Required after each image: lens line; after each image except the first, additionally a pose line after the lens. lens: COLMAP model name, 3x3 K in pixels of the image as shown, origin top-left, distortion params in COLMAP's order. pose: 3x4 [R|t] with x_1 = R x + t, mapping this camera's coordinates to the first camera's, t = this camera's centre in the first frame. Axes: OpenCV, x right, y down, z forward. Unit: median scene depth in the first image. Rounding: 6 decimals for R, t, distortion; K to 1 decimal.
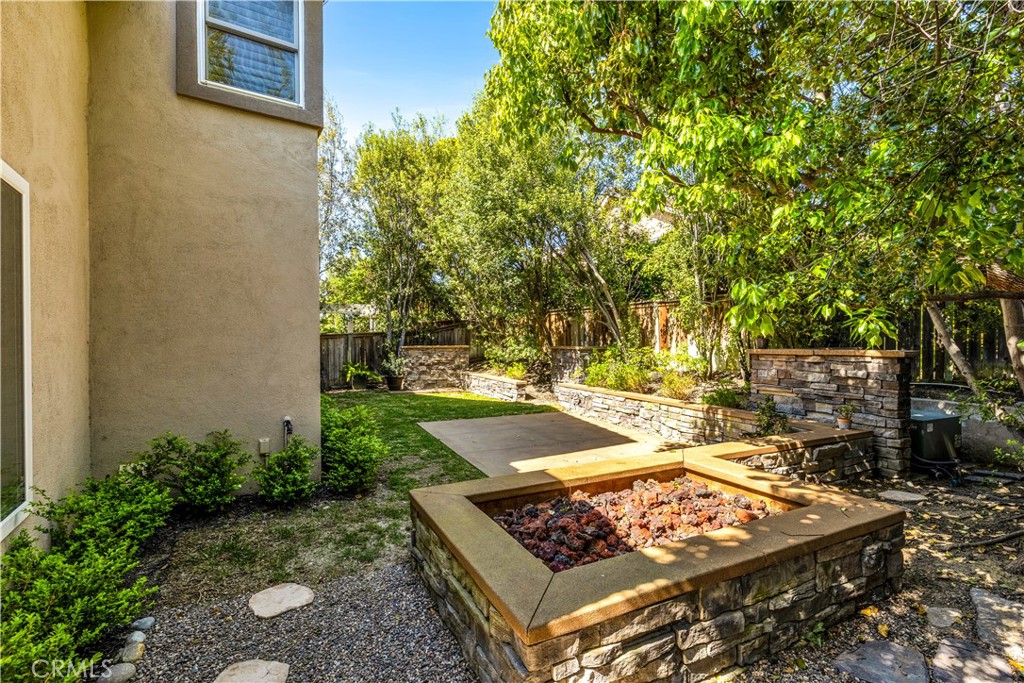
lens RADIAL K [[460.5, 0, 509.4], [0, 460.5, 342.9], [0, 0, 1]] dist [0.016903, -0.003941]
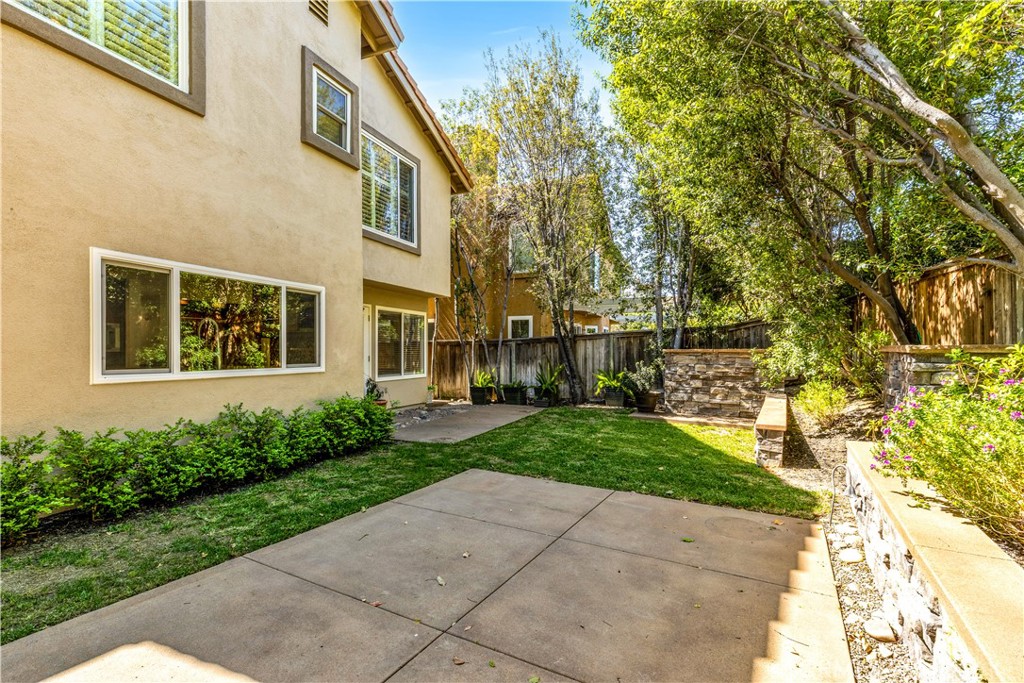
lens RADIAL K [[460.5, 0, 508.7], [0, 460.5, 346.2], [0, 0, 1]] dist [0.016903, -0.003941]
pose [[0.569132, -0.008154, -0.822206, 0.314814], [-0.003190, 0.999921, -0.012124, 0.018293], [0.822240, 0.009522, 0.569061, 0.663117]]
